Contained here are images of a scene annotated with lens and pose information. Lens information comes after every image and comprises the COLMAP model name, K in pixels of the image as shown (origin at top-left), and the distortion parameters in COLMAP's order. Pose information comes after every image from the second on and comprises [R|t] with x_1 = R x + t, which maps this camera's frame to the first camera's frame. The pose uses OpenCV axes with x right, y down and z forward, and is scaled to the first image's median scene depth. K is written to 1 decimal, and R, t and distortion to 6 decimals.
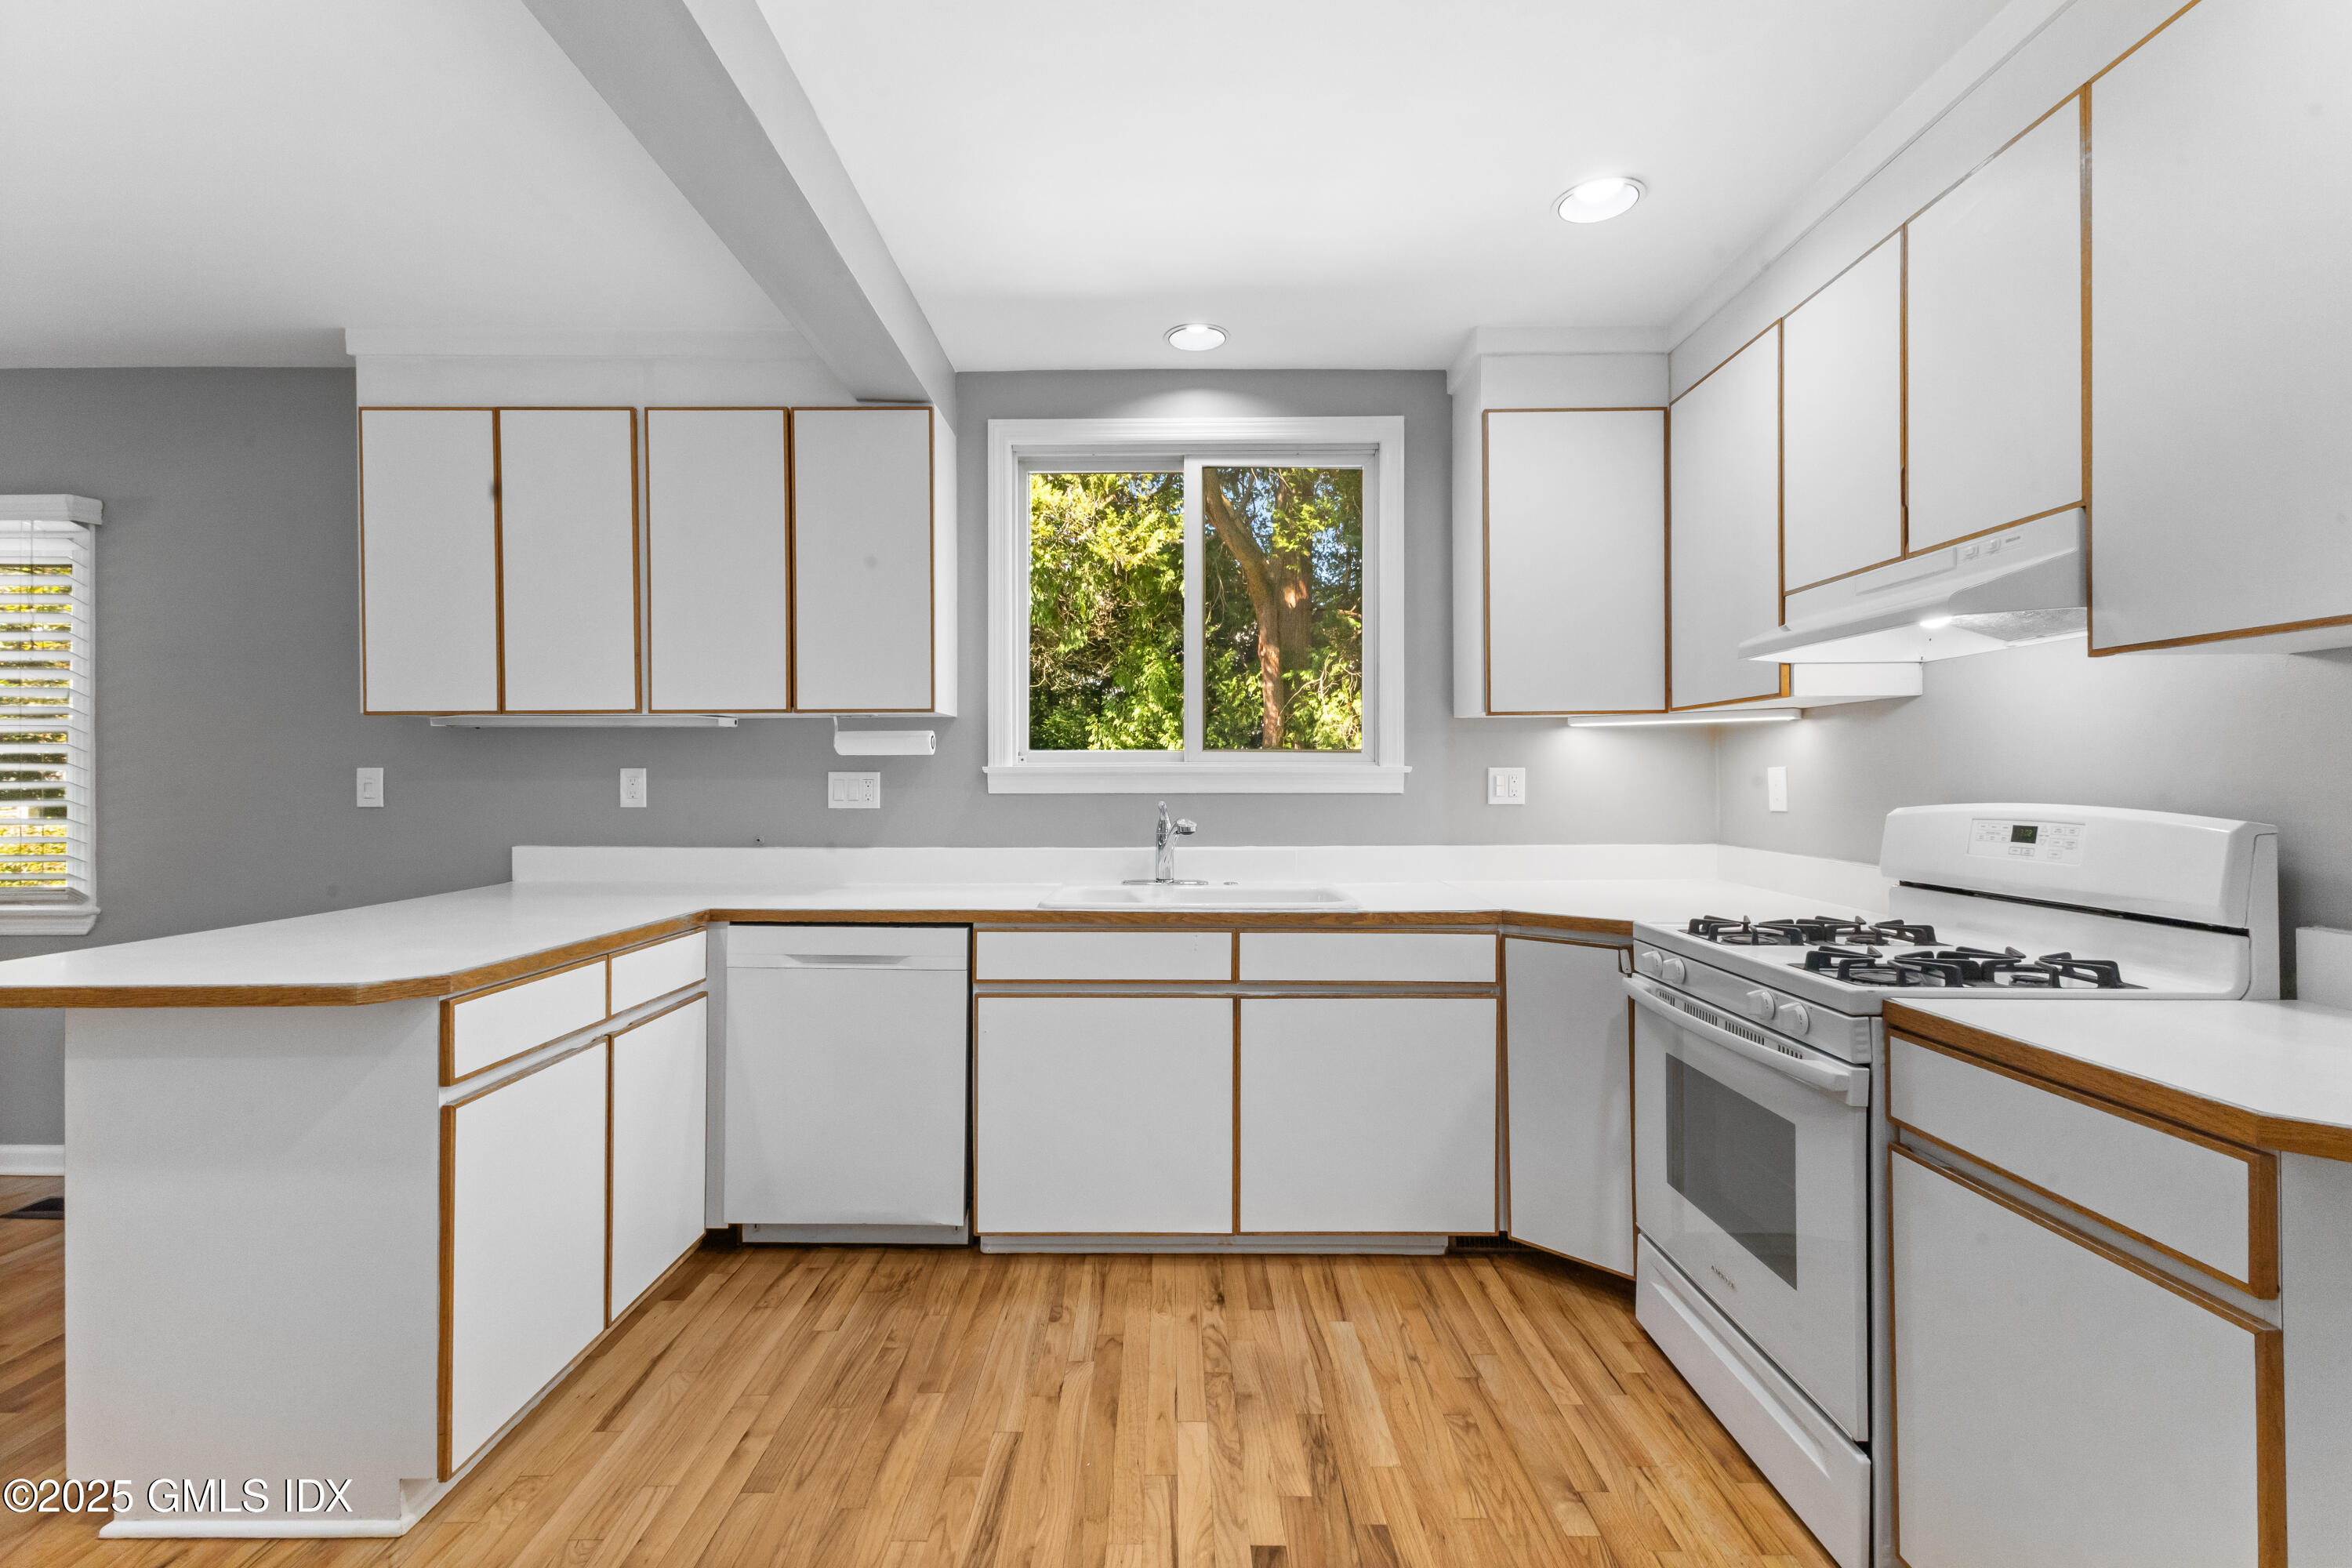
lens RADIAL K [[1010.9, 0, 1177.6], [0, 1010.9, 784.3], [0, 0, 1]] dist [0.012743, -0.002290]
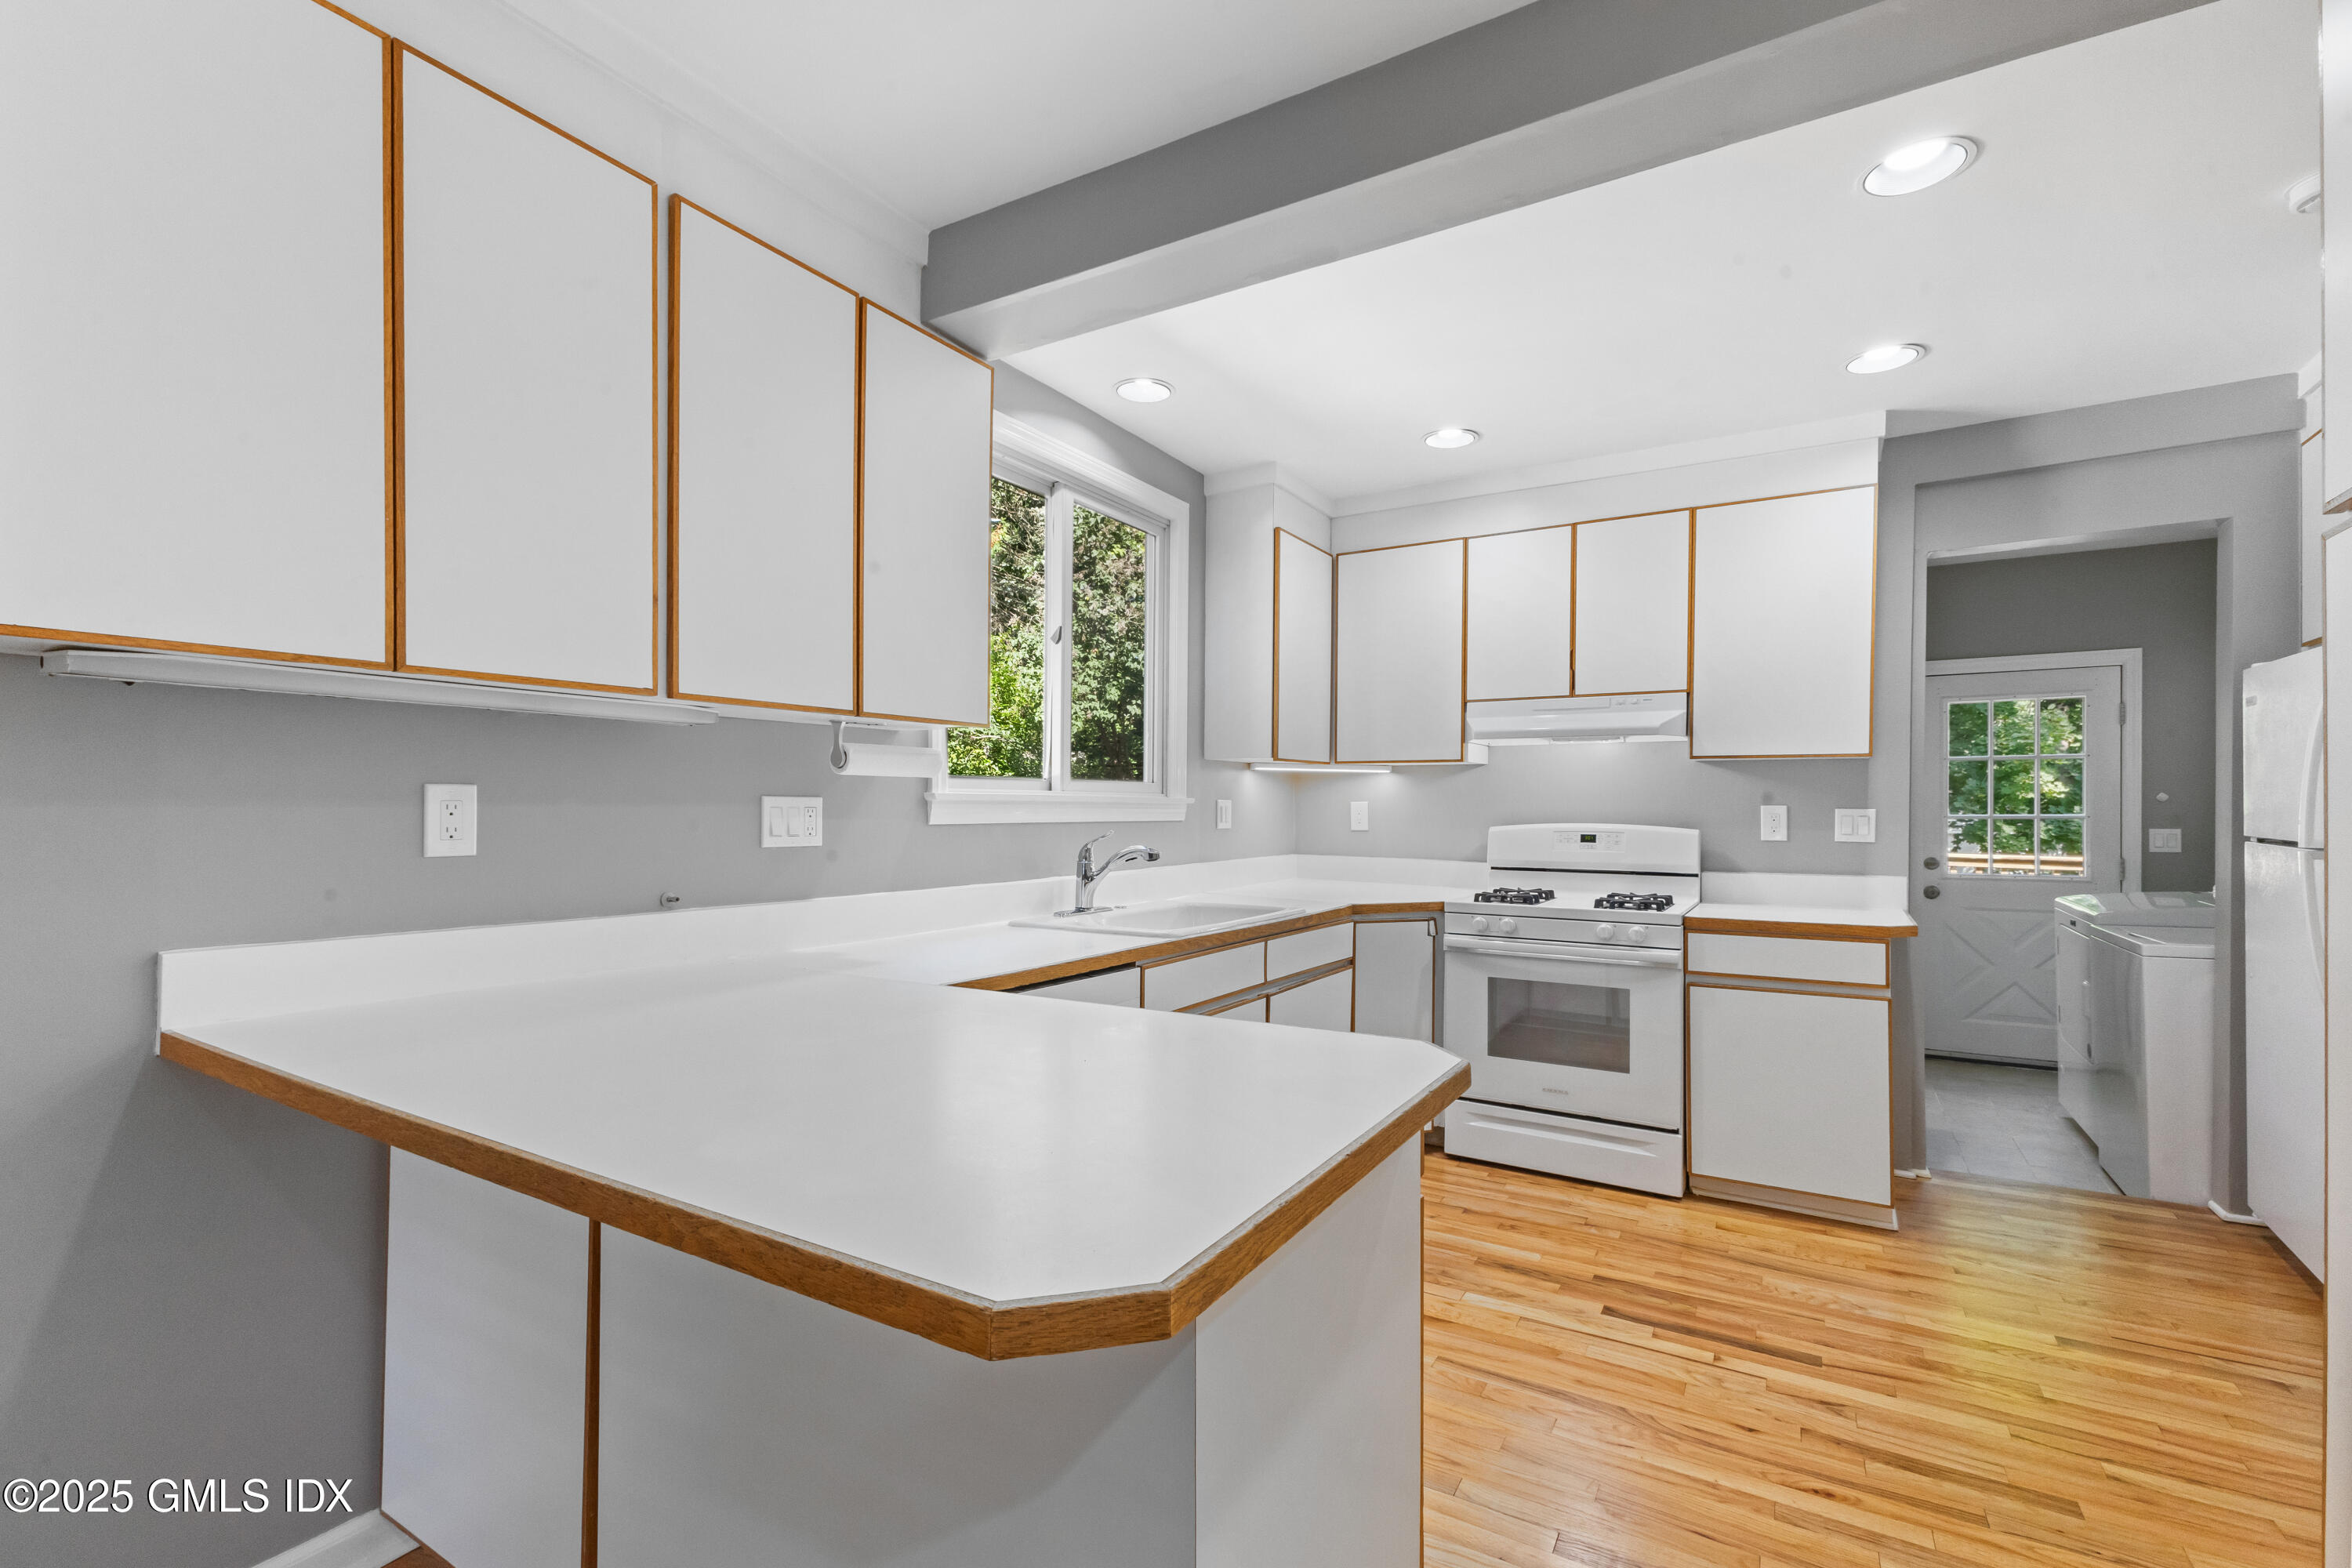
lens RADIAL K [[1010.9, 0, 1202.3], [0, 1010.9, 814.5], [0, 0, 1]] dist [0.012743, -0.002290]
pose [[0.516650, -0.001772, 0.856195, -0.975837], [-0.002365, 0.999991, 0.003497, -0.003236], [-0.856193, -0.003832, 0.516641, 0.459883]]
